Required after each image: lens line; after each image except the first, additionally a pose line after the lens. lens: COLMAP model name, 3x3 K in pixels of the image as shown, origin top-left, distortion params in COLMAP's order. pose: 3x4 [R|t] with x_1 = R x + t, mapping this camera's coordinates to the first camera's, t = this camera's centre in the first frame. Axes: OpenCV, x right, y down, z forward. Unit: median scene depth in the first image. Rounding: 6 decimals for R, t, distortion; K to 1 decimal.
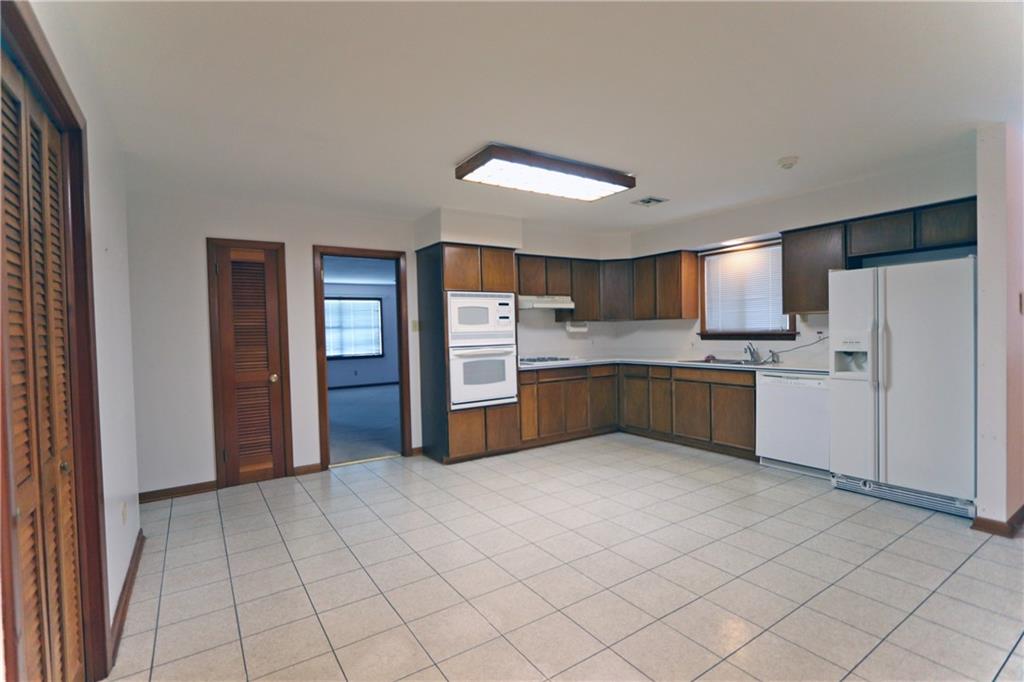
lens RADIAL K [[480.3, 0, 510.7], [0, 480.3, 342.1], [0, 0, 1]] dist [-0.004610, -0.000394]
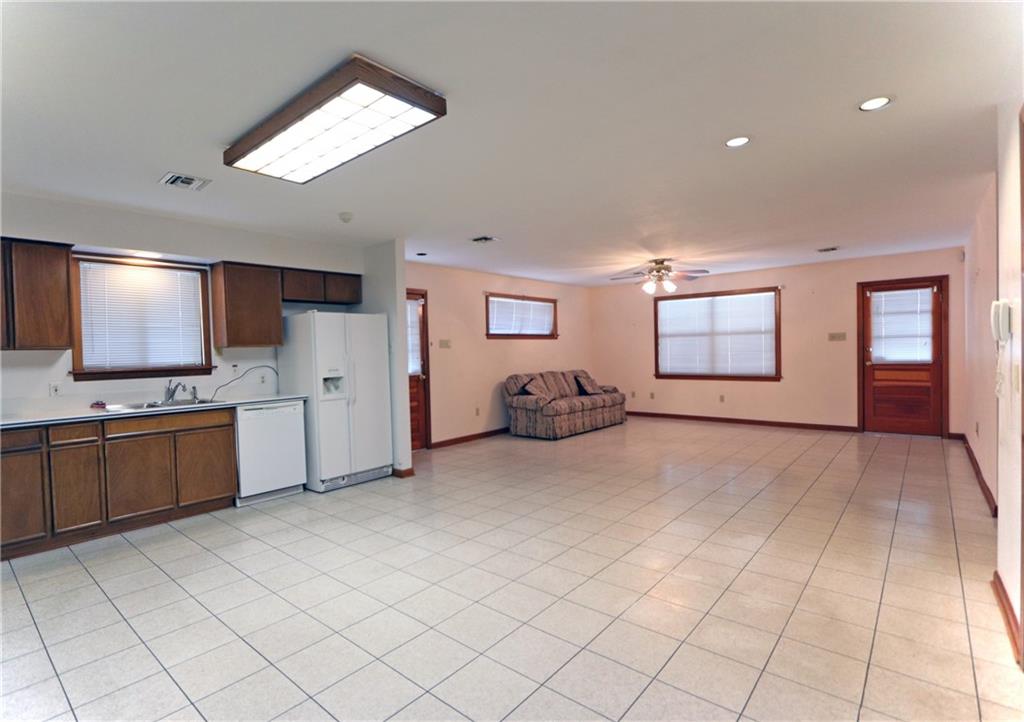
lens RADIAL K [[499.1, 0, 474.2], [0, 499.1, 364.9], [0, 0, 1]] dist [-0.005027, 0.000219]
pose [[-0.235202, 0.000739, 0.971946, -0.521229], [0.054348, 0.998445, 0.012392, -0.007144], [-0.970426, 0.055738, -0.234877, 0.761346]]
